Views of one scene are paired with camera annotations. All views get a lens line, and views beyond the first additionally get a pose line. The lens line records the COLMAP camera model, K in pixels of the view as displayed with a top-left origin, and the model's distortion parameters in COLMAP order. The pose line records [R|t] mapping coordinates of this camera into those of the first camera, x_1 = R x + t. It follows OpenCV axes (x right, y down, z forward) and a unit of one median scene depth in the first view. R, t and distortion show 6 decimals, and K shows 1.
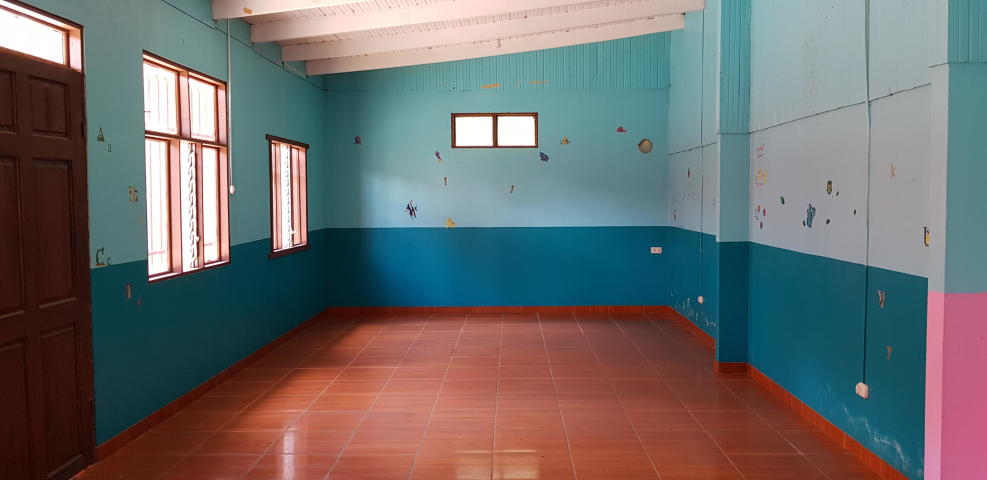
lens RADIAL K [[790.8, 0, 489.9], [0, 790.8, 234.6], [0, 0, 1]] dist [0.039014, -0.056175]
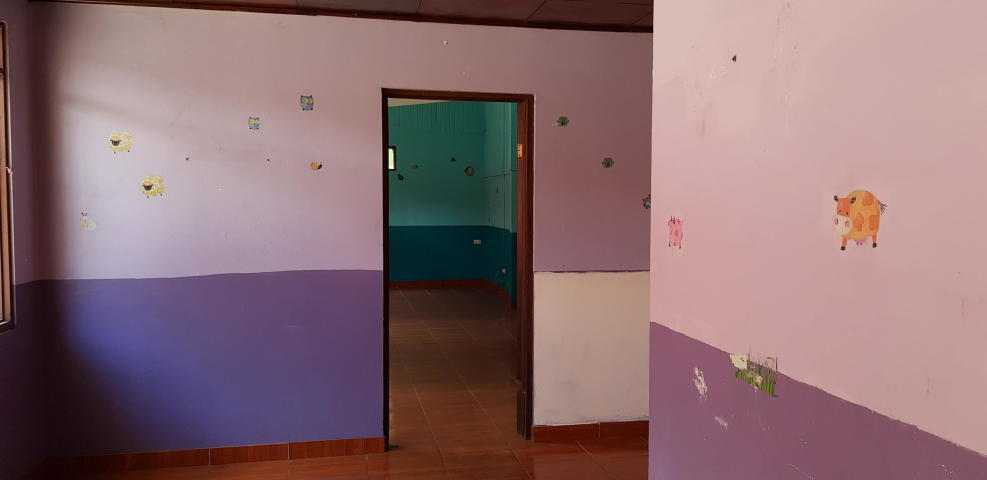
lens RADIAL K [[790.8, 0, 498.3], [0, 790.8, 238.7], [0, 0, 1]] dist [0.039014, -0.056175]
pose [[0.973889, -0.002162, 0.227014, -0.089334], [0.003341, 0.999983, -0.004809, 0.022087], [-0.226999, 0.005442, 0.973880, -0.462389]]
